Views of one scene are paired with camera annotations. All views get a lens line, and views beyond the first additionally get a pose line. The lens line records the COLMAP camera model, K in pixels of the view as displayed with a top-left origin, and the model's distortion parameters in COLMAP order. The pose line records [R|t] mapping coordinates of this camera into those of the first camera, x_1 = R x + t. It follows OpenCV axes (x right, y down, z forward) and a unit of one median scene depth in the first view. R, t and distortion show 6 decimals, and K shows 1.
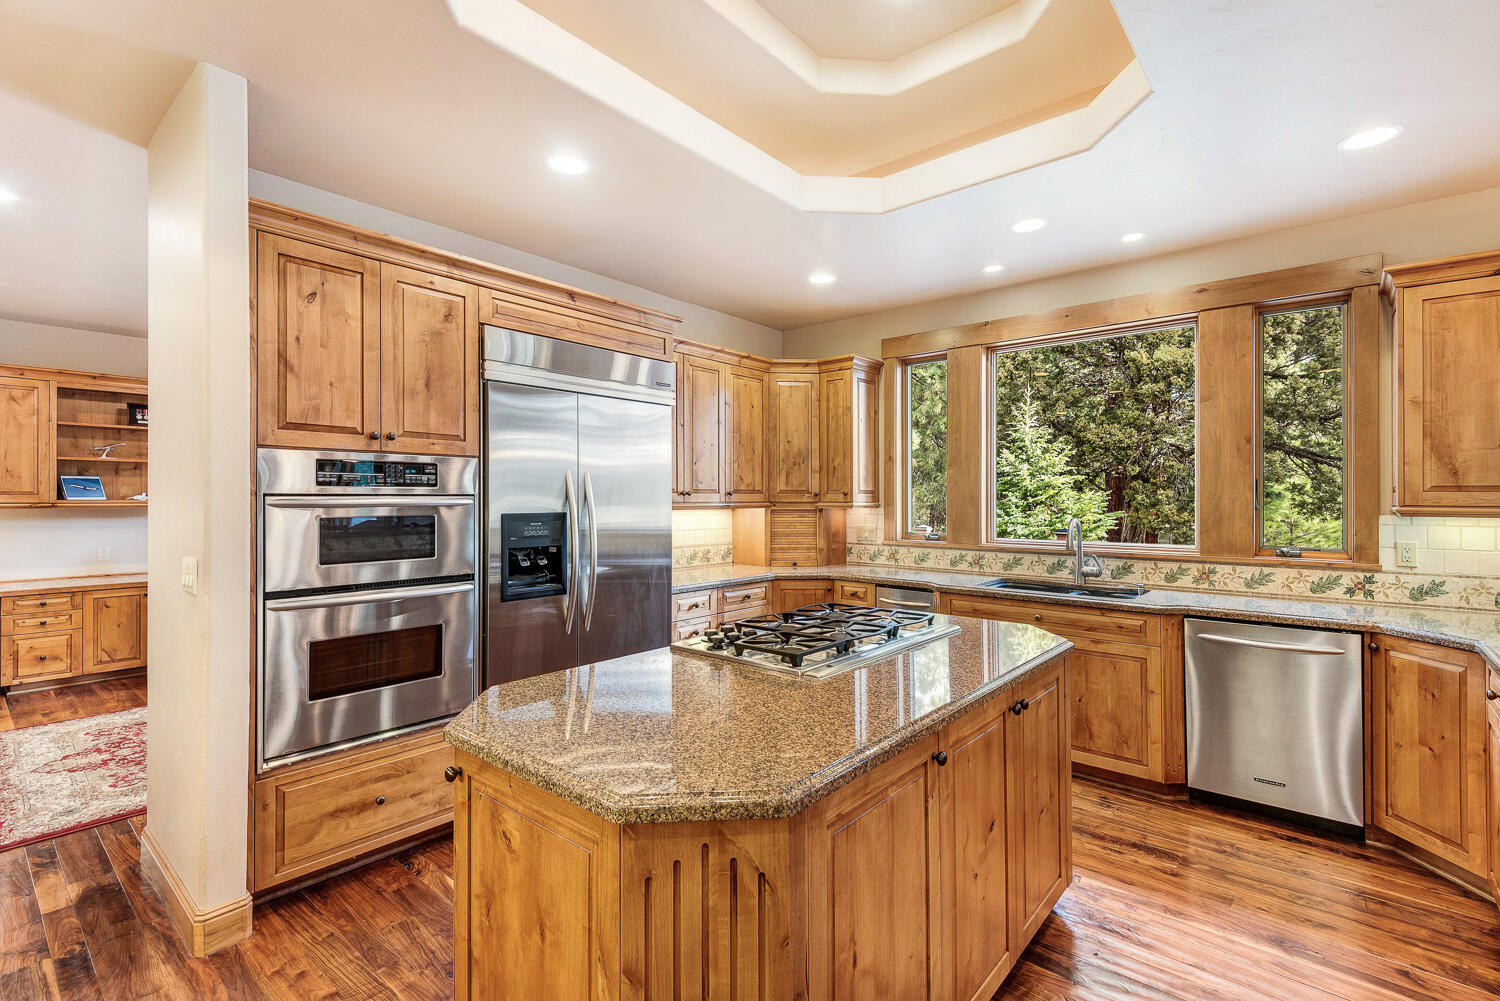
lens RADIAL K [[685.2, 0, 738.6], [0, 685.2, 502.0], [0, 0, 1]] dist [0.030420, -0.015564]
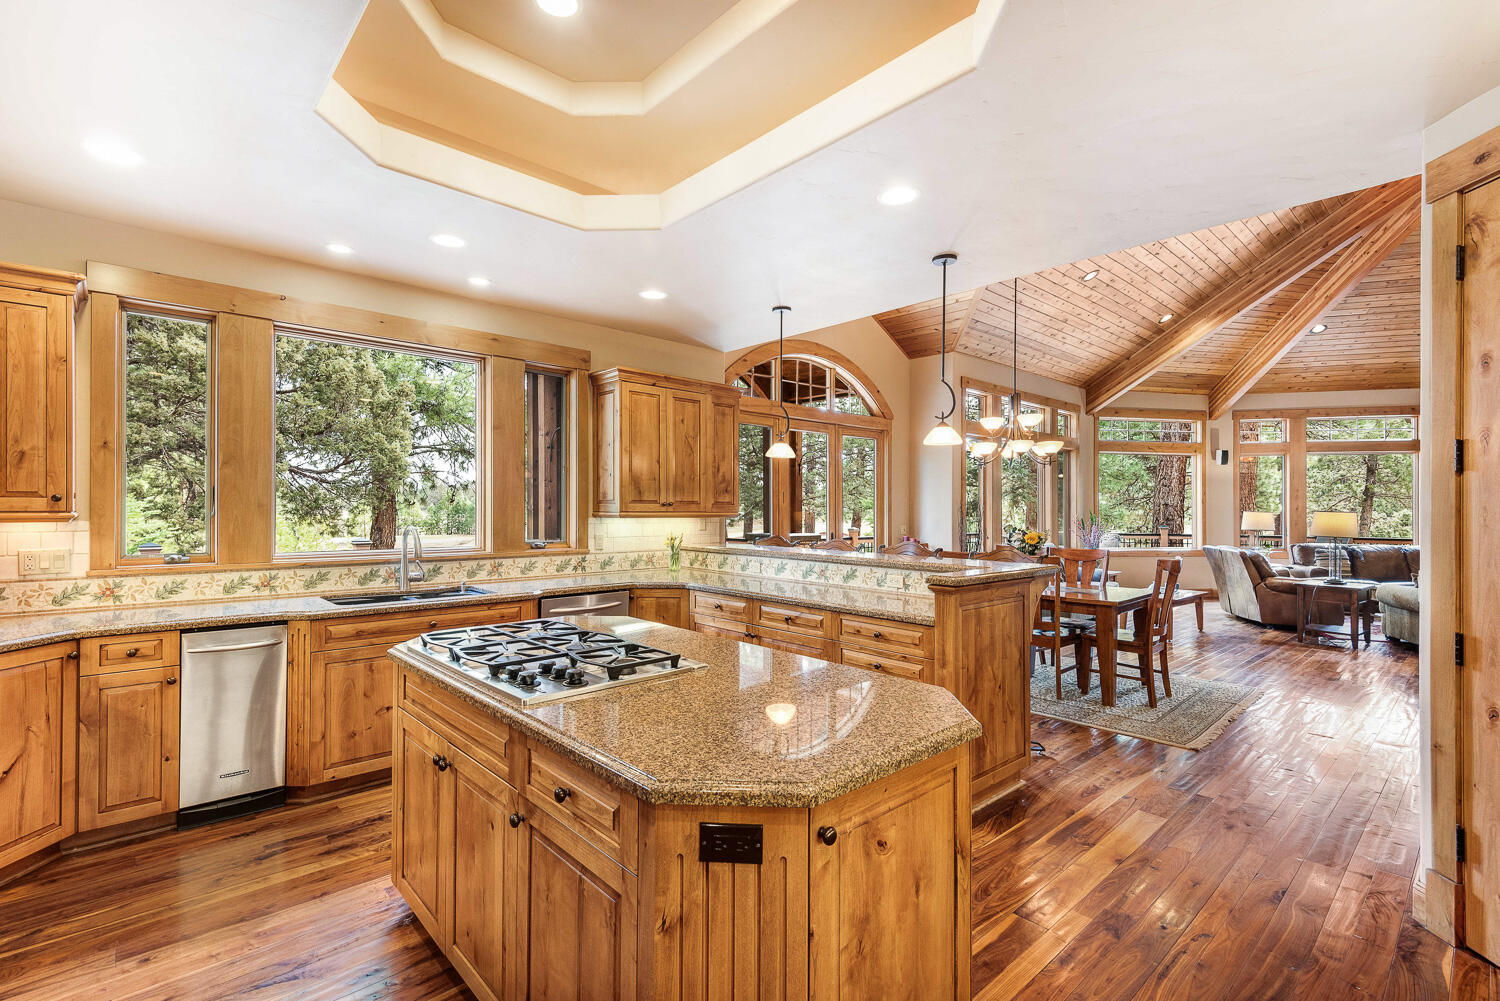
lens RADIAL K [[685.2, 0, 759.9], [0, 685.2, 500.5], [0, 0, 1]] dist [0.030420, -0.015564]
pose [[0.099196, 0.008362, 0.995033, -0.509455], [0.000513, 0.999964, -0.008455, -0.006104], [-0.995068, 0.001349, 0.099188, 0.399071]]
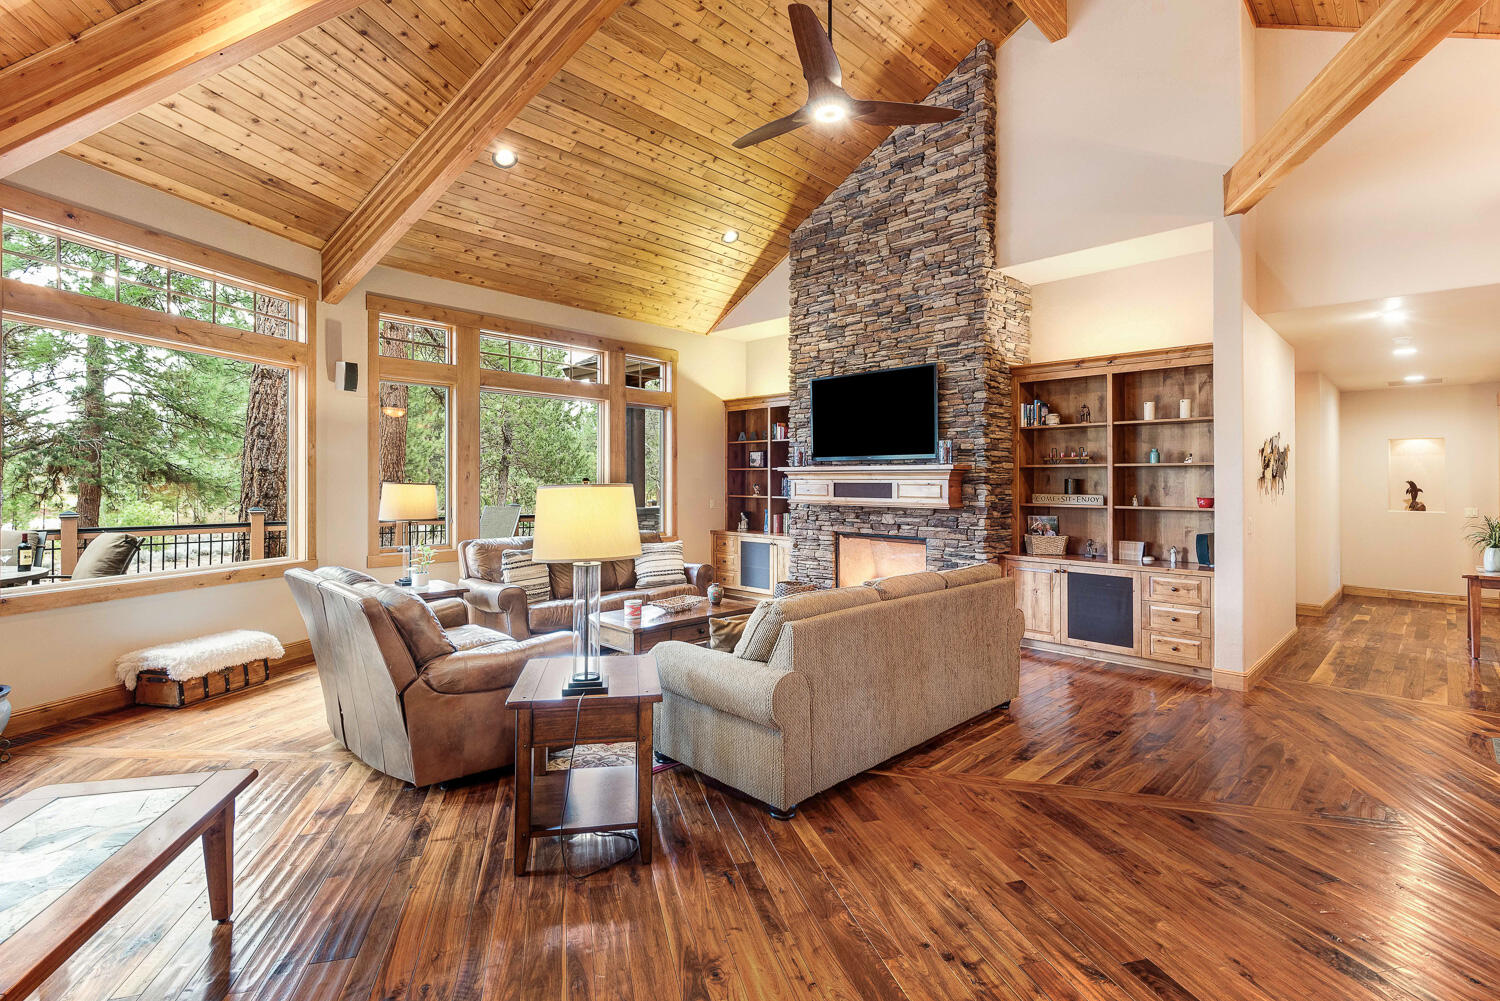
lens RADIAL K [[685.2, 0, 744.0], [0, 685.2, 483.0], [0, 0, 1]] dist [0.030420, -0.015564]
pose [[-0.828751, -0.009961, 0.559529, 1.117854], [-0.005212, 0.999936, 0.010082, -0.001311], [-0.559593, 0.005439, -0.828750, -0.538235]]
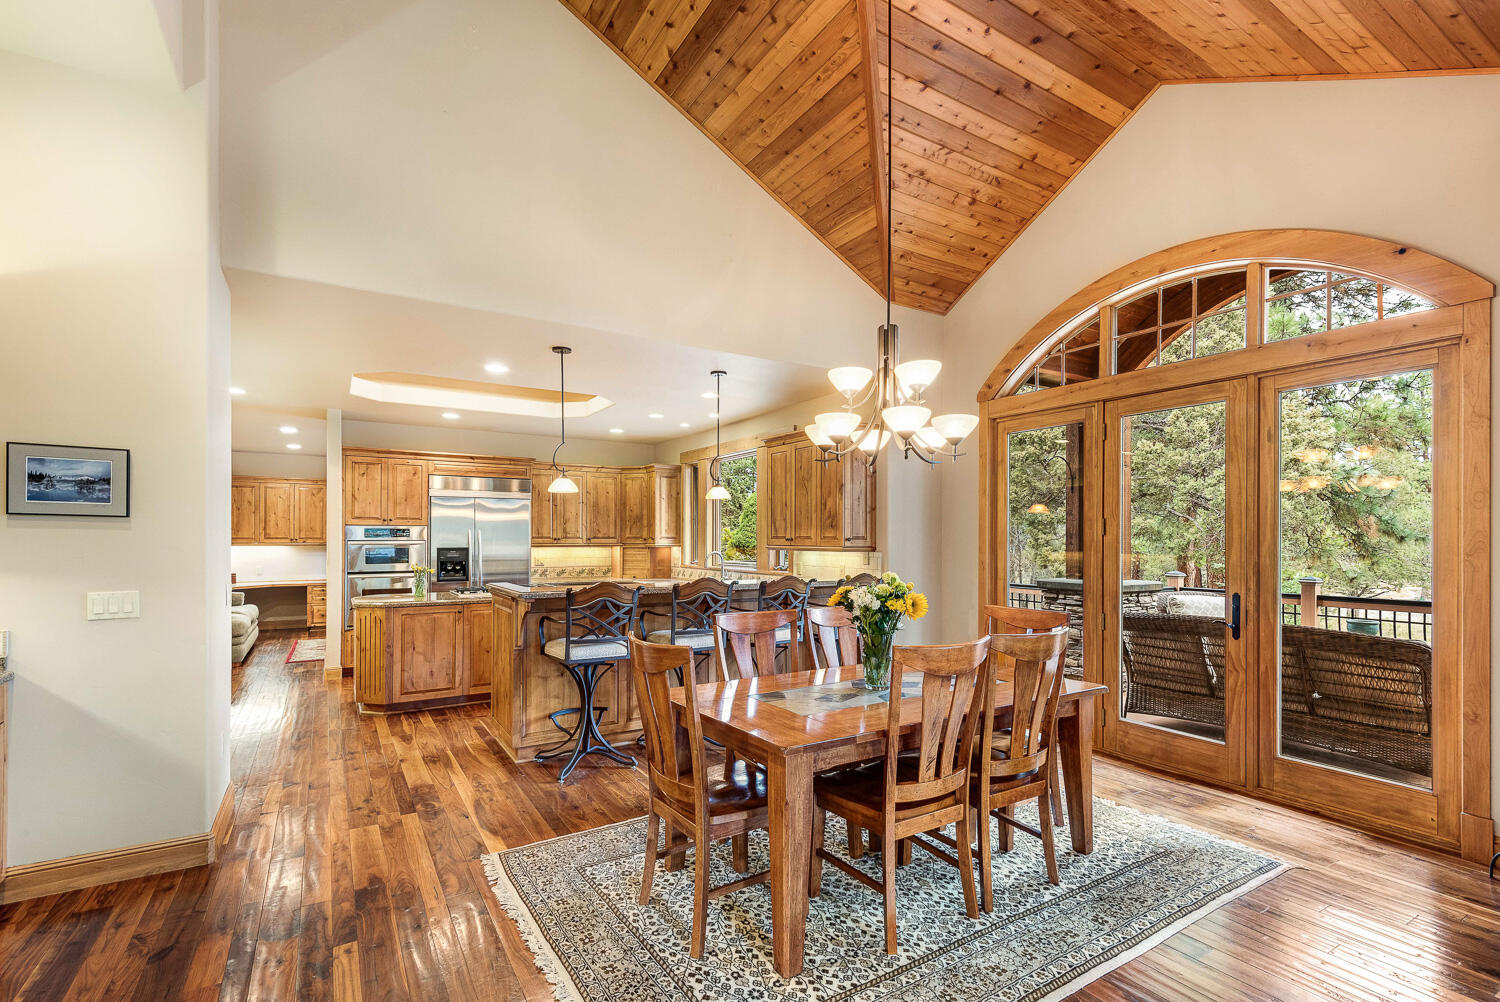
lens RADIAL K [[685.2, 0, 753.2], [0, 685.2, 539.9], [0, 0, 1]] dist [0.030420, -0.015564]
pose [[0.955851, 0.000400, -0.293851, 1.230256], [-0.002096, 0.999983, -0.005457, 0.000390], [0.293844, 0.005832, 0.955836, -0.892843]]
